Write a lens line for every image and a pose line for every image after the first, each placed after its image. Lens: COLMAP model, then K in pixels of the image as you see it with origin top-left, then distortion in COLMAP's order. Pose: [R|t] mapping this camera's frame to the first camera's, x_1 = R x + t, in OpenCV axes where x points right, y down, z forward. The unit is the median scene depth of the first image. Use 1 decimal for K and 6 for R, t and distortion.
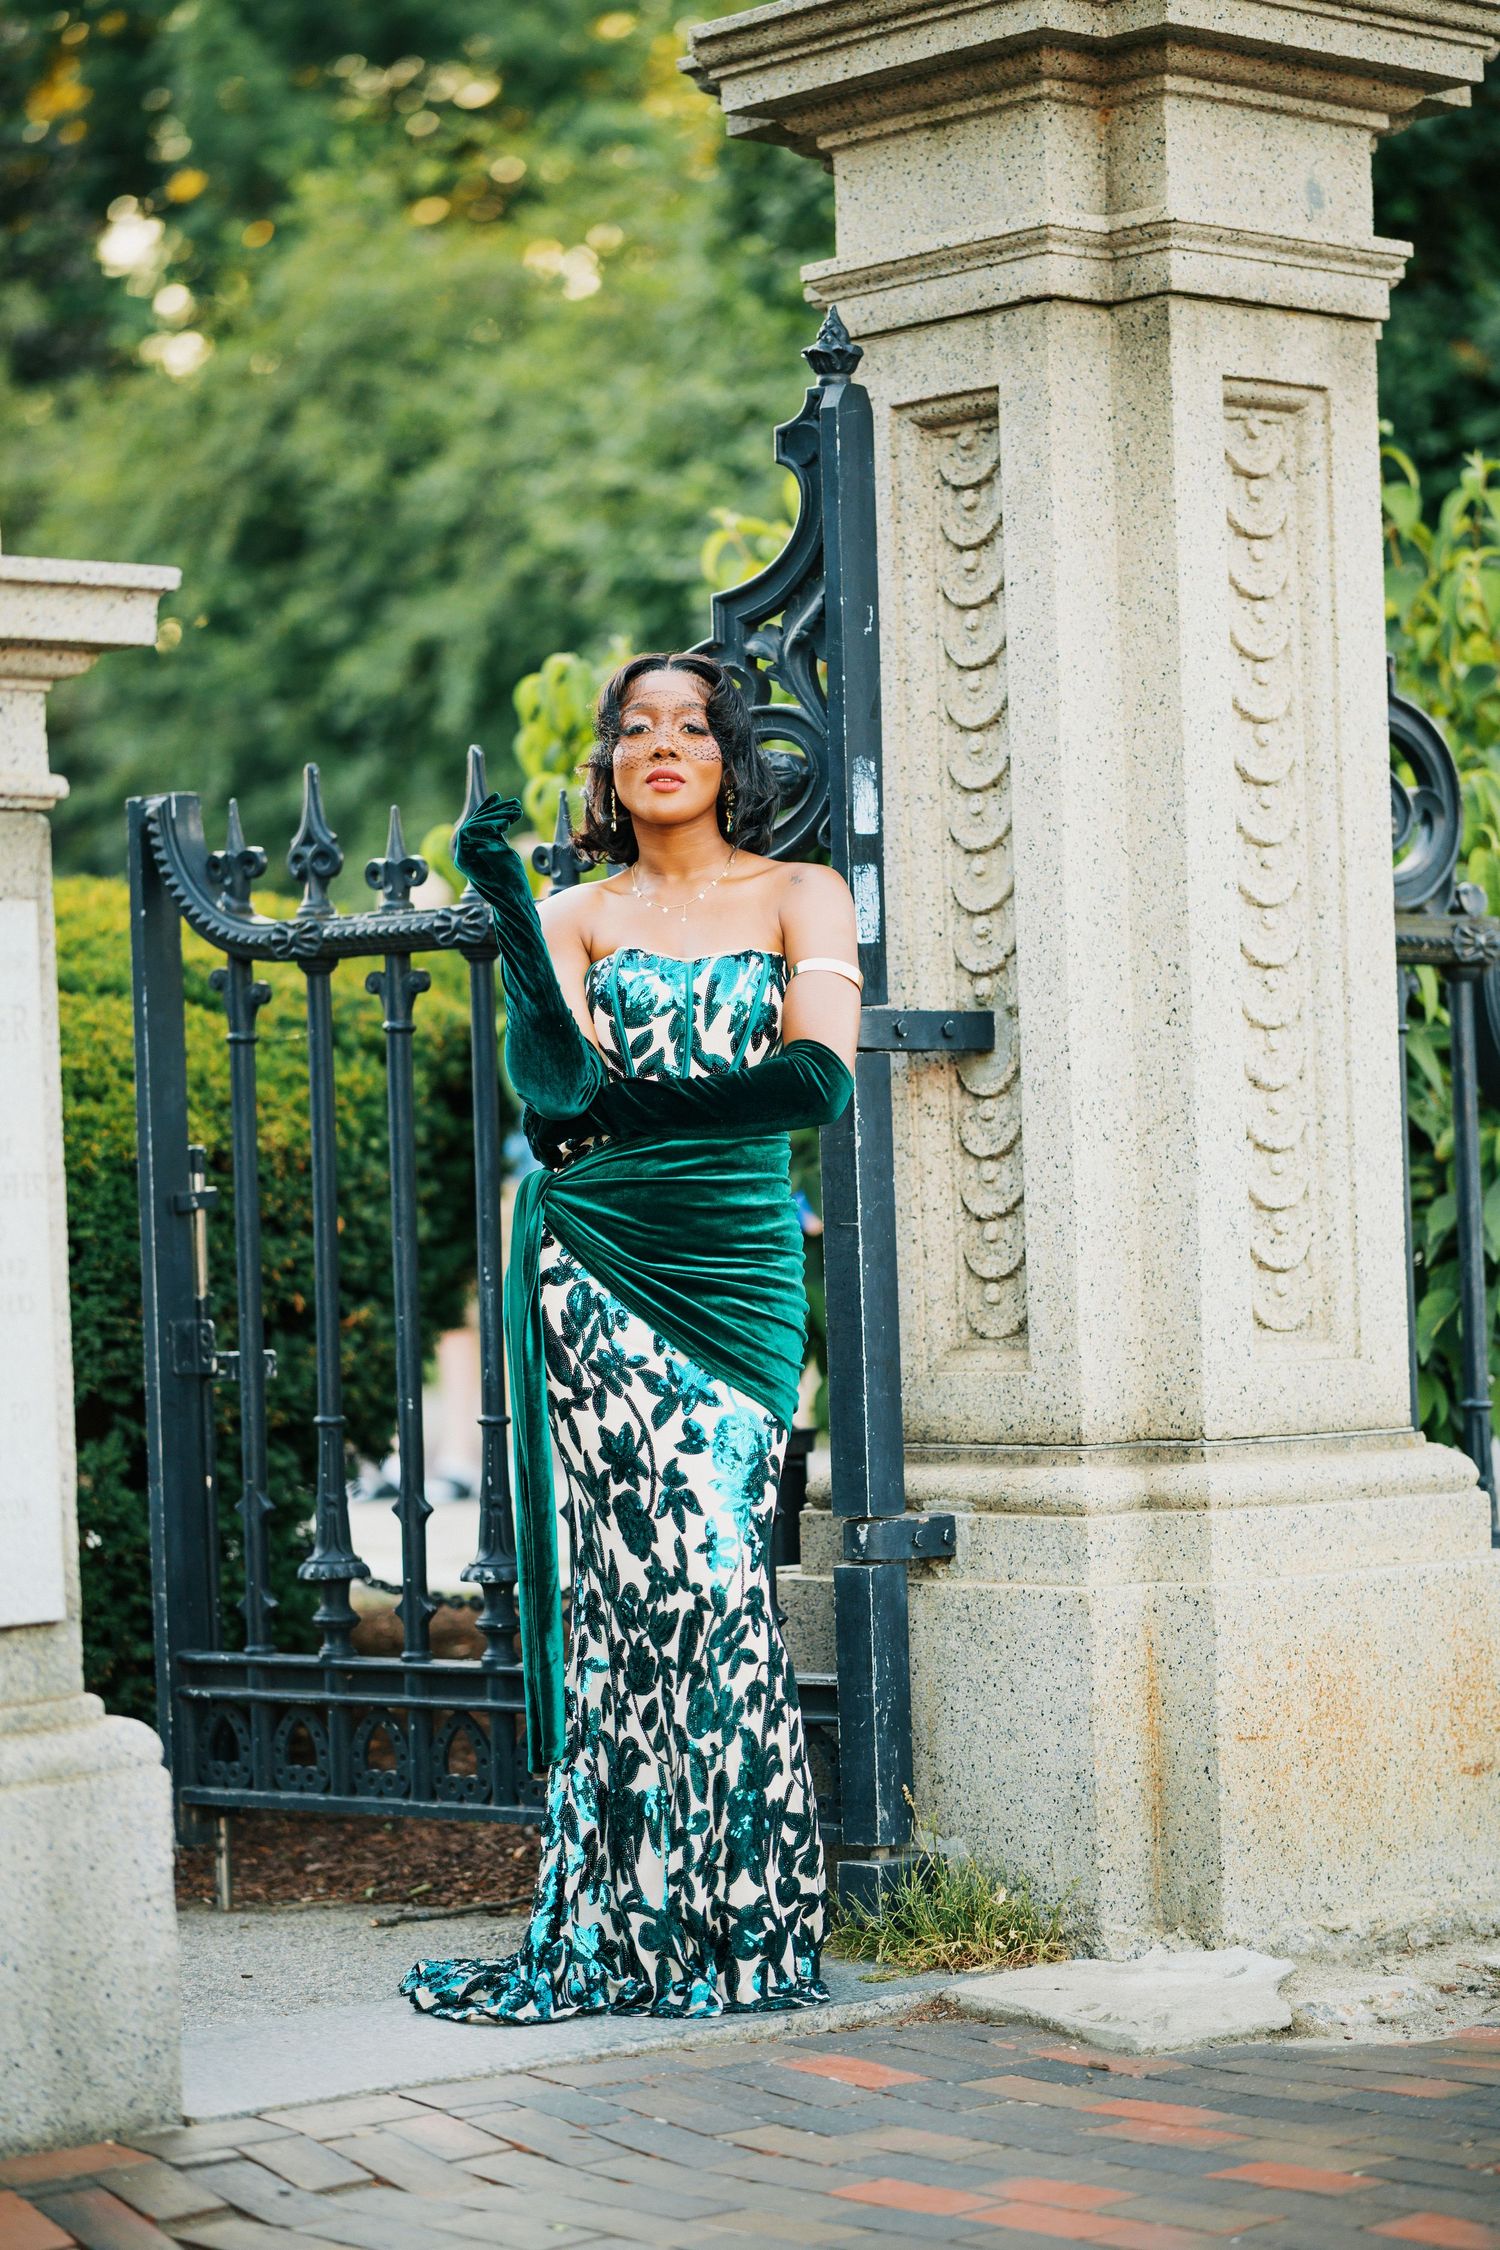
lens RADIAL K [[5339.8, 0, 733.2], [0, 5339.8, 1140.3], [0, 0, 1]] dist [0.009031, 0.000000]
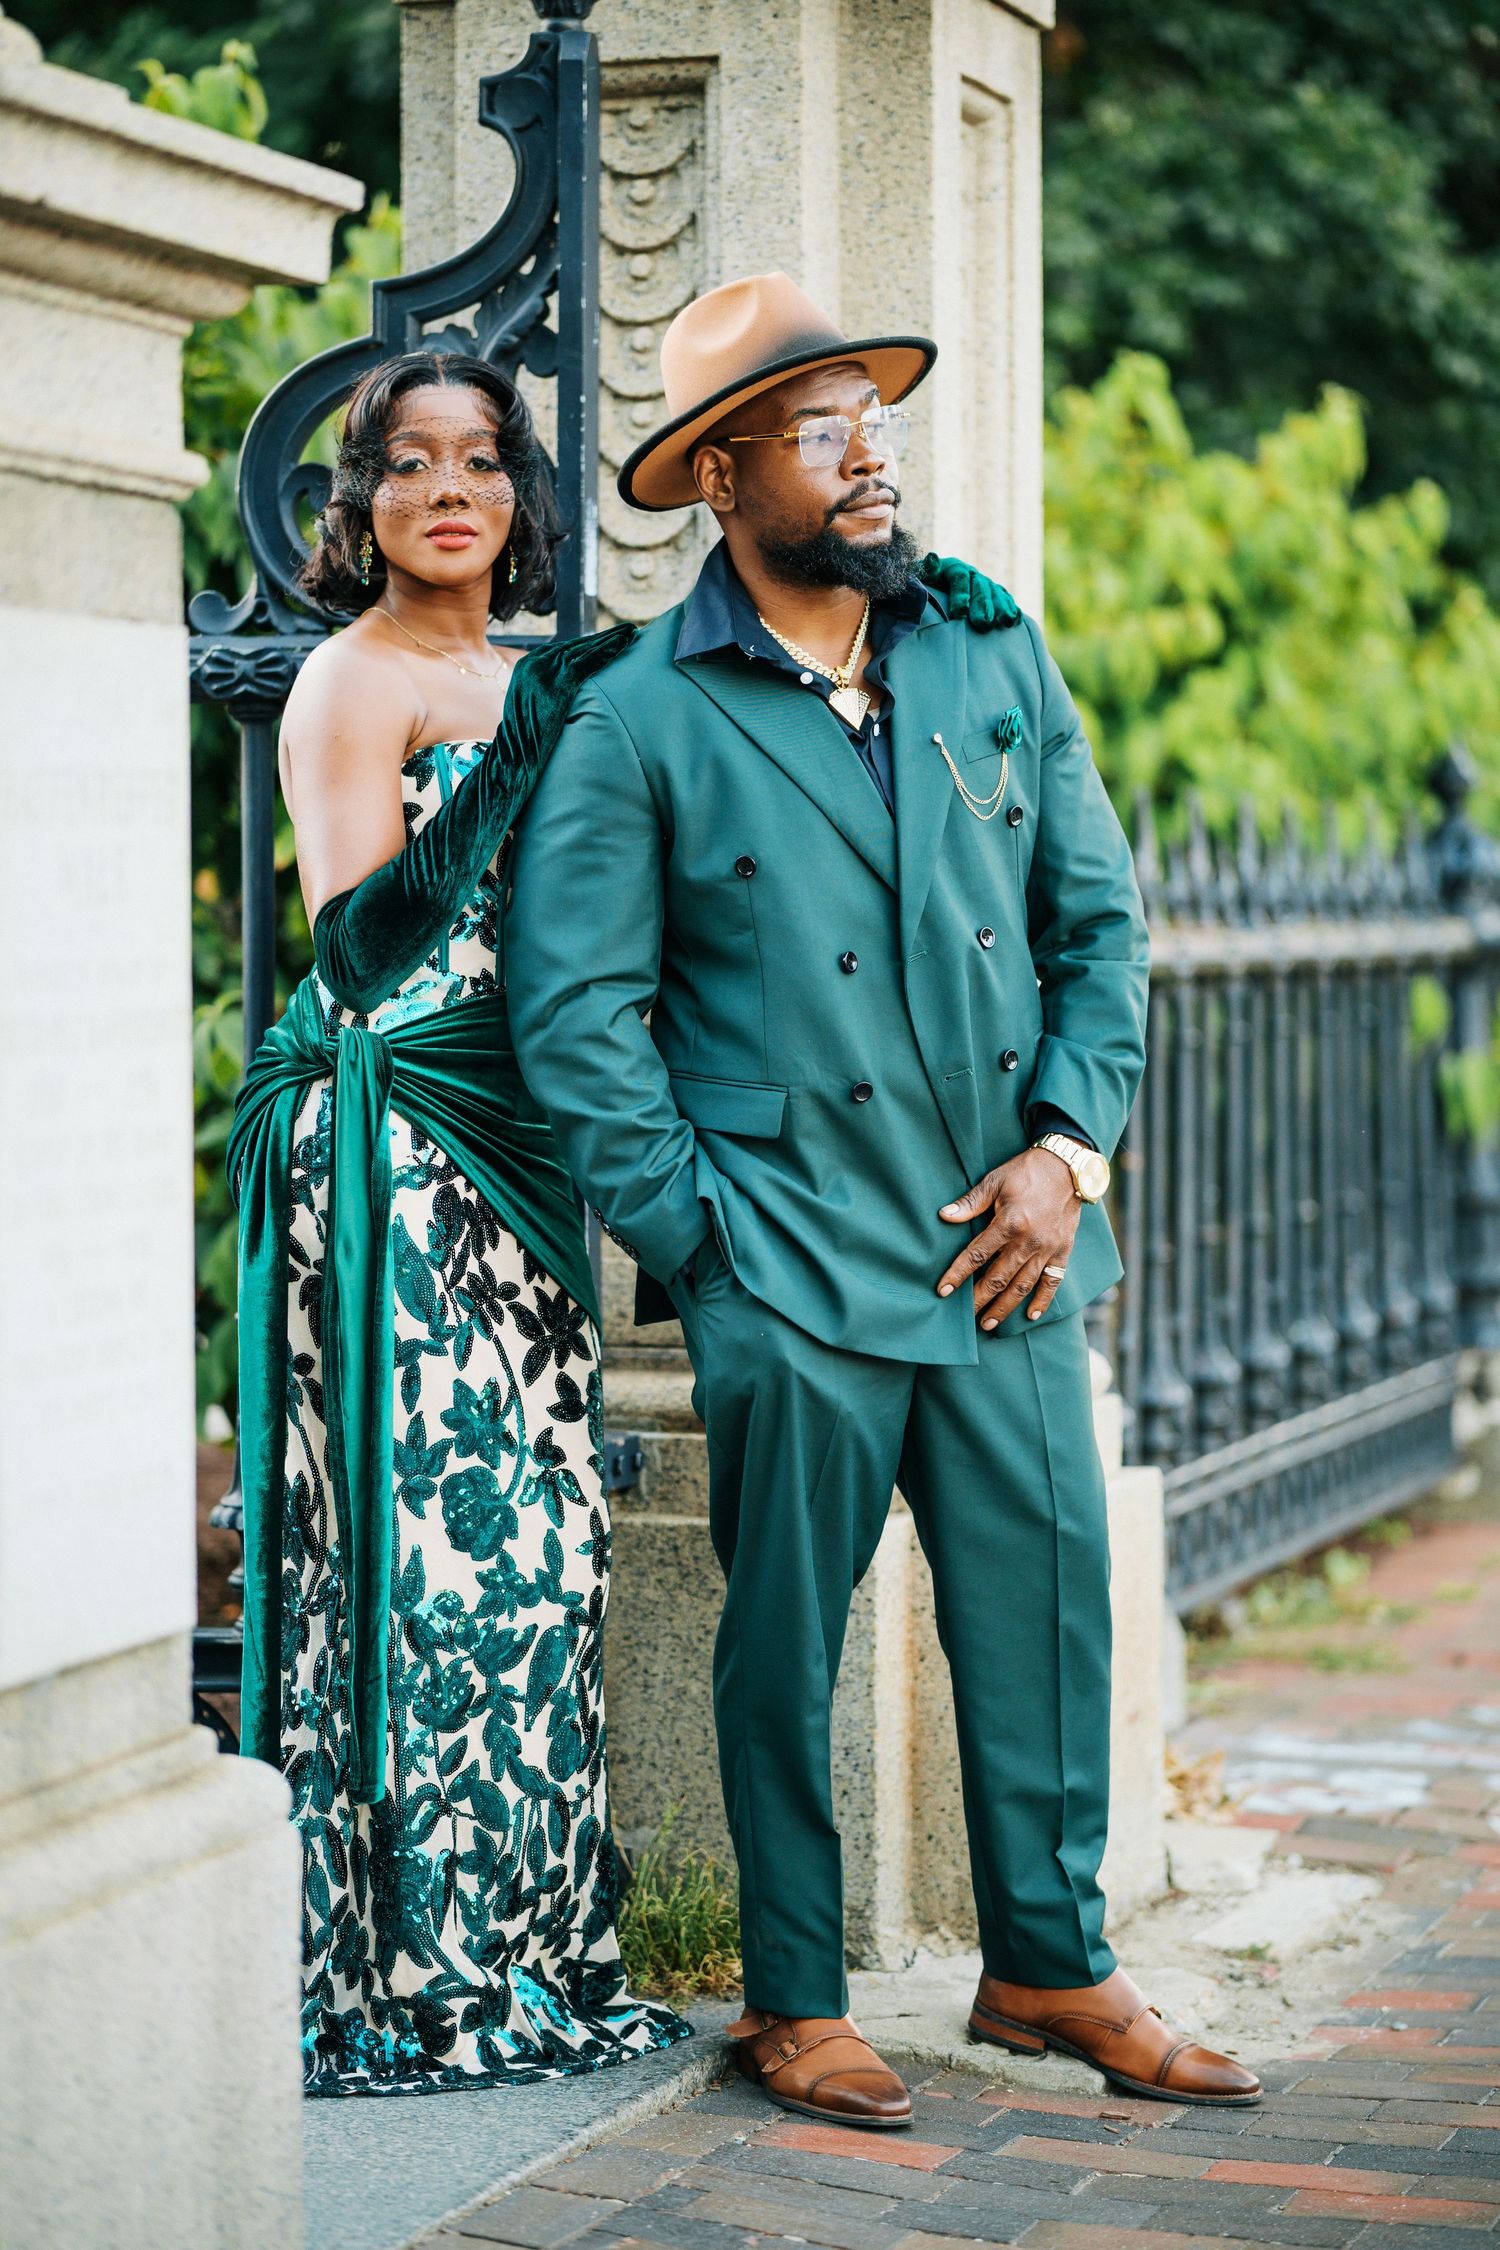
lens RADIAL K [[5339.8, 0, 735.7], [0, 5339.8, 1086.7], [0, 0, 1]] dist [0.009031, 0.000000]
pose [[0.877526, 0.017275, 0.479217, -0.337987], [-0.030518, 0.999337, 0.019860, 0.000168], [-0.478557, -0.032052, 0.877472, 0.276431]]
